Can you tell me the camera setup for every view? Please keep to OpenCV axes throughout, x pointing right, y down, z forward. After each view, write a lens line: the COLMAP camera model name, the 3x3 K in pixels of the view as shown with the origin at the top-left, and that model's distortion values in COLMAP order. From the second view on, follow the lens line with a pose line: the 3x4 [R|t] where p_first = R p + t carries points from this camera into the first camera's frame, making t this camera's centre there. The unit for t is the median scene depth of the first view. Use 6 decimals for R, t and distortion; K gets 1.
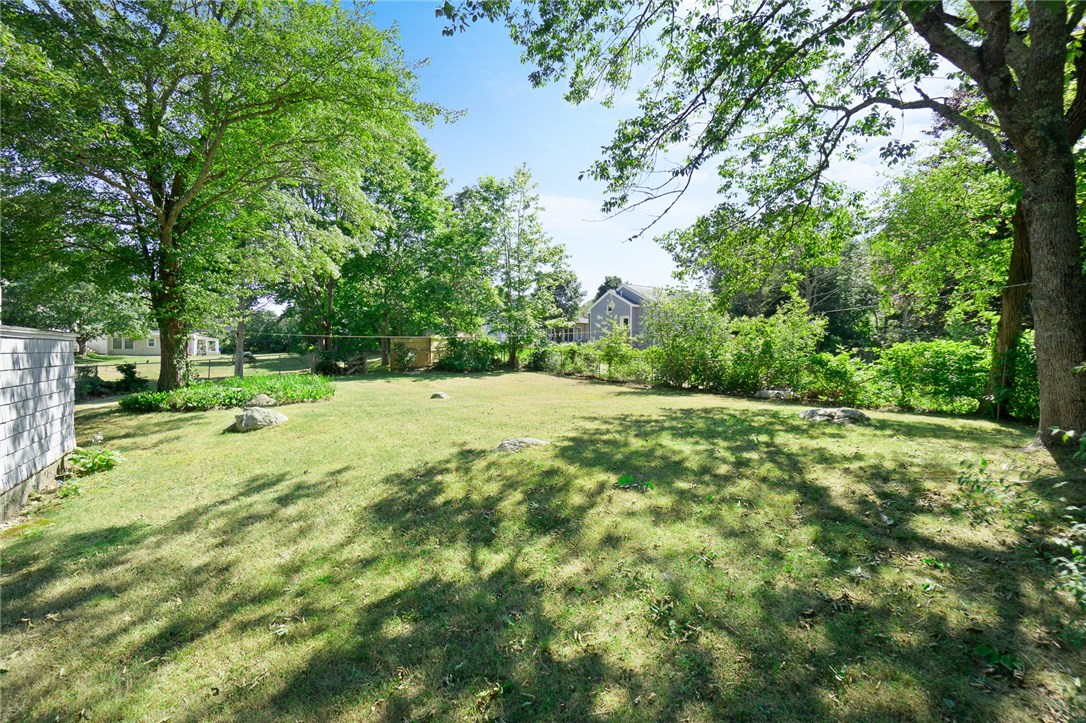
lens RADIAL K [[501.1, 0, 542.8], [0, 501.1, 358.8], [0, 0, 1]] dist [-0.053160, 0.014691]
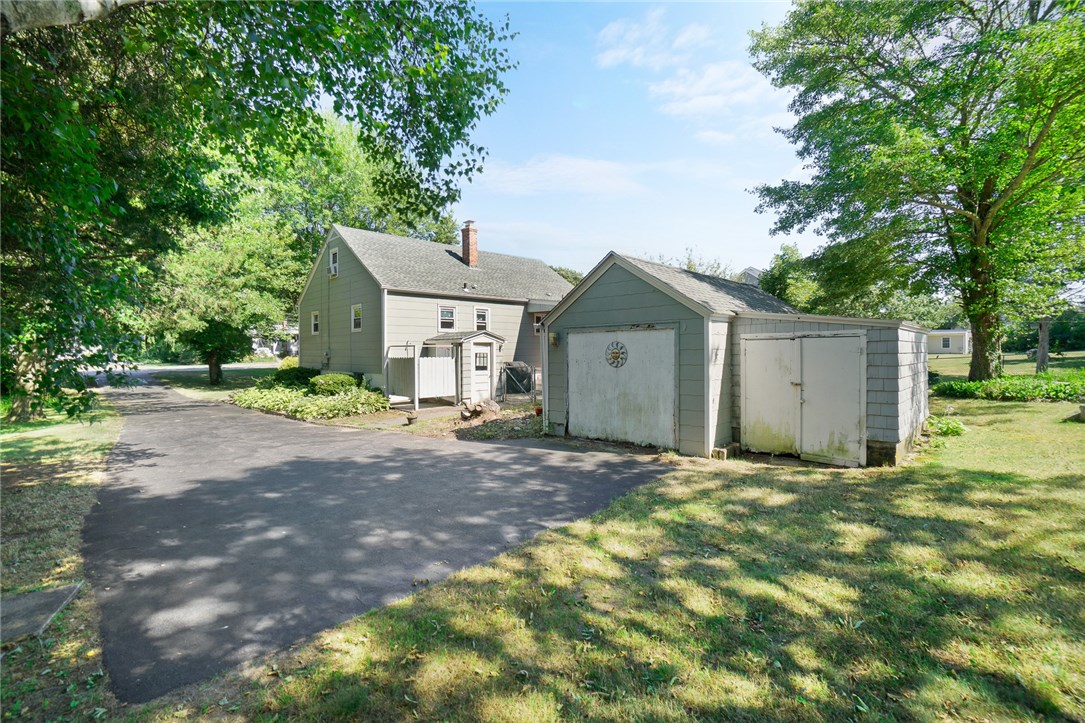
lens RADIAL K [[500.7, 0, 539.4], [0, 500.7, 353.3], [0, 0, 1]] dist [-0.053160, 0.014691]
pose [[0.244898, 0.002544, -0.969545, 0.029413], [-0.014041, 0.999901, -0.000923, 0.020784], [0.969447, 0.013839, 0.244910, -0.218229]]
